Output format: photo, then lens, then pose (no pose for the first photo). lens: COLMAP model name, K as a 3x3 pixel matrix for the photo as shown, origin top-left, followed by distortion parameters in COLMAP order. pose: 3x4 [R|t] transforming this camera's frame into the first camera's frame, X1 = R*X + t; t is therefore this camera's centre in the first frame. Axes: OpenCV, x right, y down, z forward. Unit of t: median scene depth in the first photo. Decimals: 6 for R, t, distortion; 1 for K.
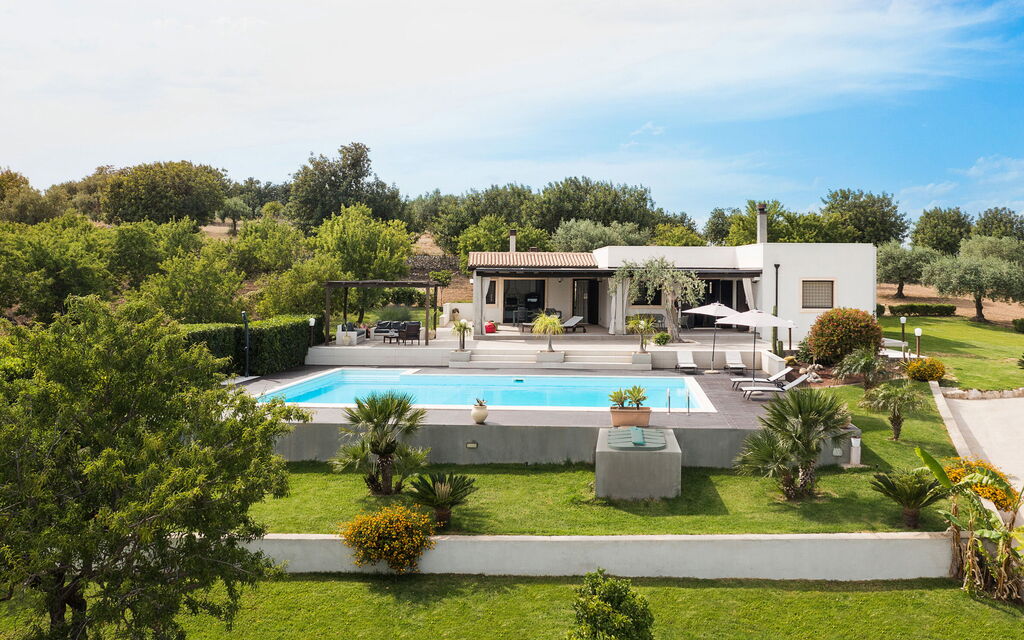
lens RADIAL K [[1840.0, 0, 512.0], [0, 1840.0, 320.0], [0, 0, 1]] dist [0.016799, 0.016843]
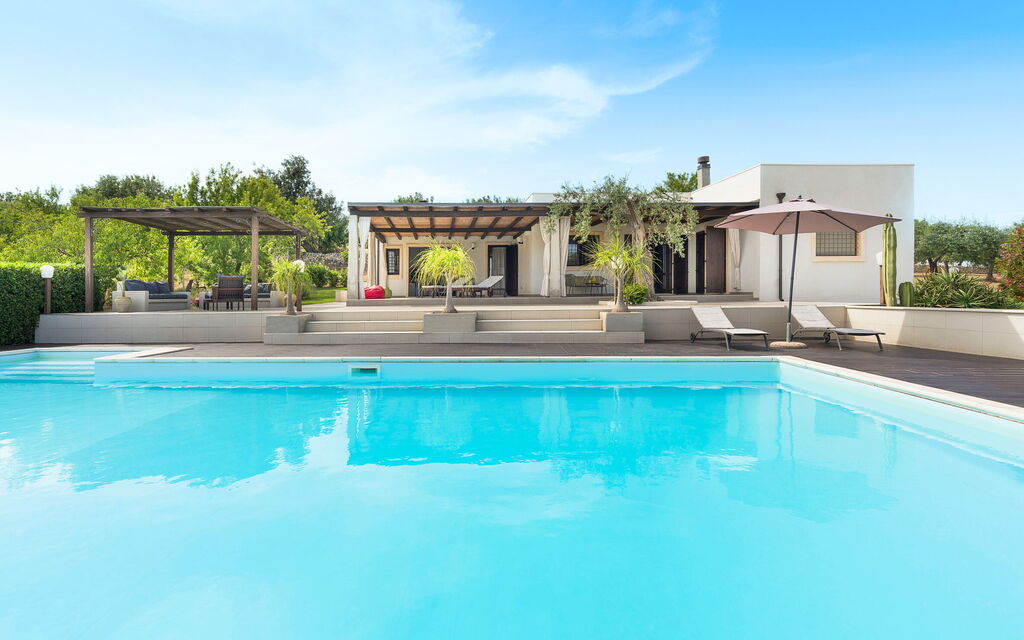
lens RADIAL K [[1074.8, 0, 512.0], [0, 1074.8, 320.0], [0, 0, 1]] dist [0.007135, 0.003670]
pose [[0.998286, -0.010231, 0.057621, 0.017809], [0.010425, 0.999941, -0.003059, 0.017617], [-0.057587, 0.003655, 0.998334, 0.588474]]
